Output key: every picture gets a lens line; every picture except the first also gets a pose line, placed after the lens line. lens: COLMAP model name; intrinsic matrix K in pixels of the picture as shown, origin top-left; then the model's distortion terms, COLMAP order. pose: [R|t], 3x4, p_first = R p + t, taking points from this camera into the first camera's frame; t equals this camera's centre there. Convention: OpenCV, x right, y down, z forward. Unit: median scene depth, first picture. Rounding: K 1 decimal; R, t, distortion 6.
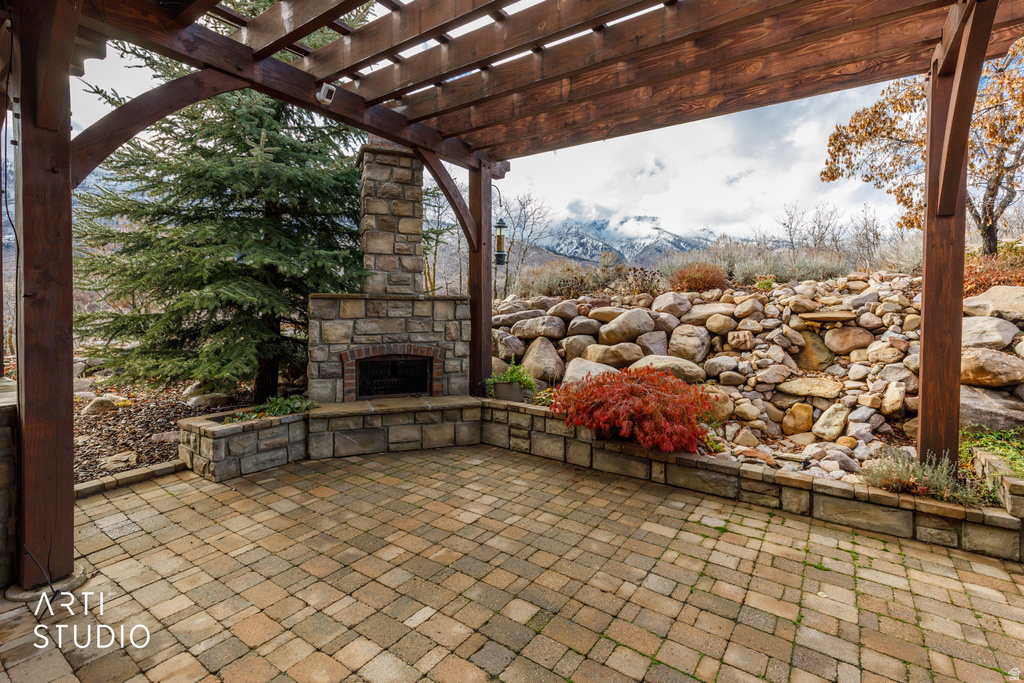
lens RADIAL K [[469.4, 0, 507.7], [0, 469.4, 303.6], [0, 0, 1]] dist [0.014406, -0.005492]
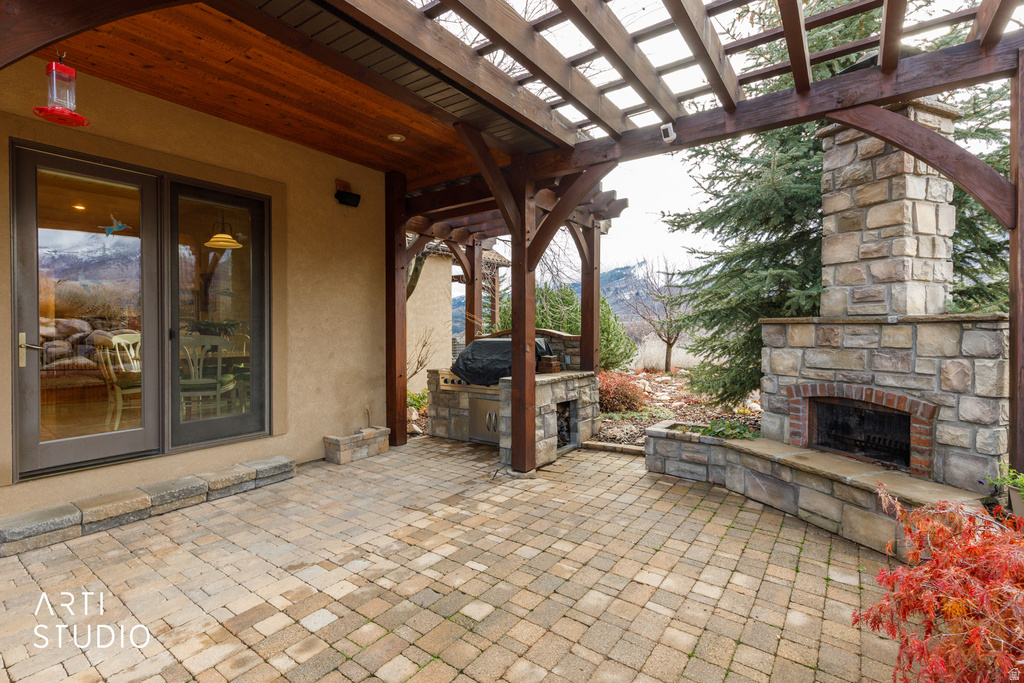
lens RADIAL K [[469.4, 0, 511.7], [0, 469.4, 330.8], [0, 0, 1]] dist [0.014406, -0.005492]
pose [[-0.006607, -0.004457, -0.999968, 0.564022], [0.008475, 0.999954, -0.004513, 0.001235], [0.999942, -0.008504, -0.006568, 0.544370]]
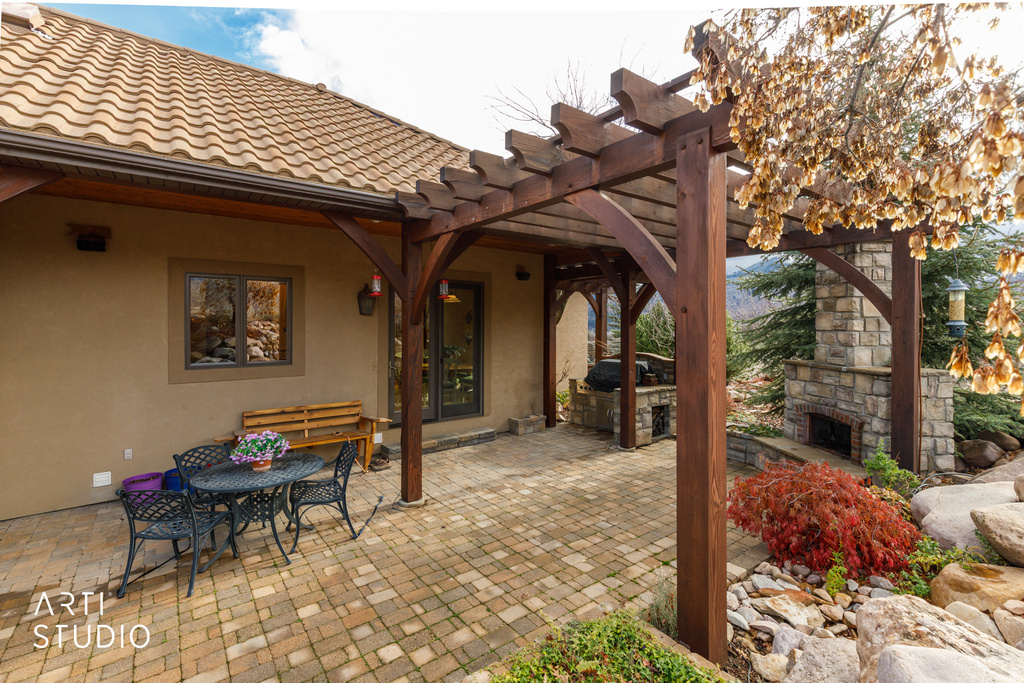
lens RADIAL K [[469.4, 0, 518.4], [0, 469.4, 313.1], [0, 0, 1]] dist [0.014406, -0.005492]
pose [[-0.286853, -0.026365, -0.957612, 1.291437], [-0.000698, 0.999627, -0.027313, -0.134149], [0.957974, -0.007166, -0.286765, 0.677681]]
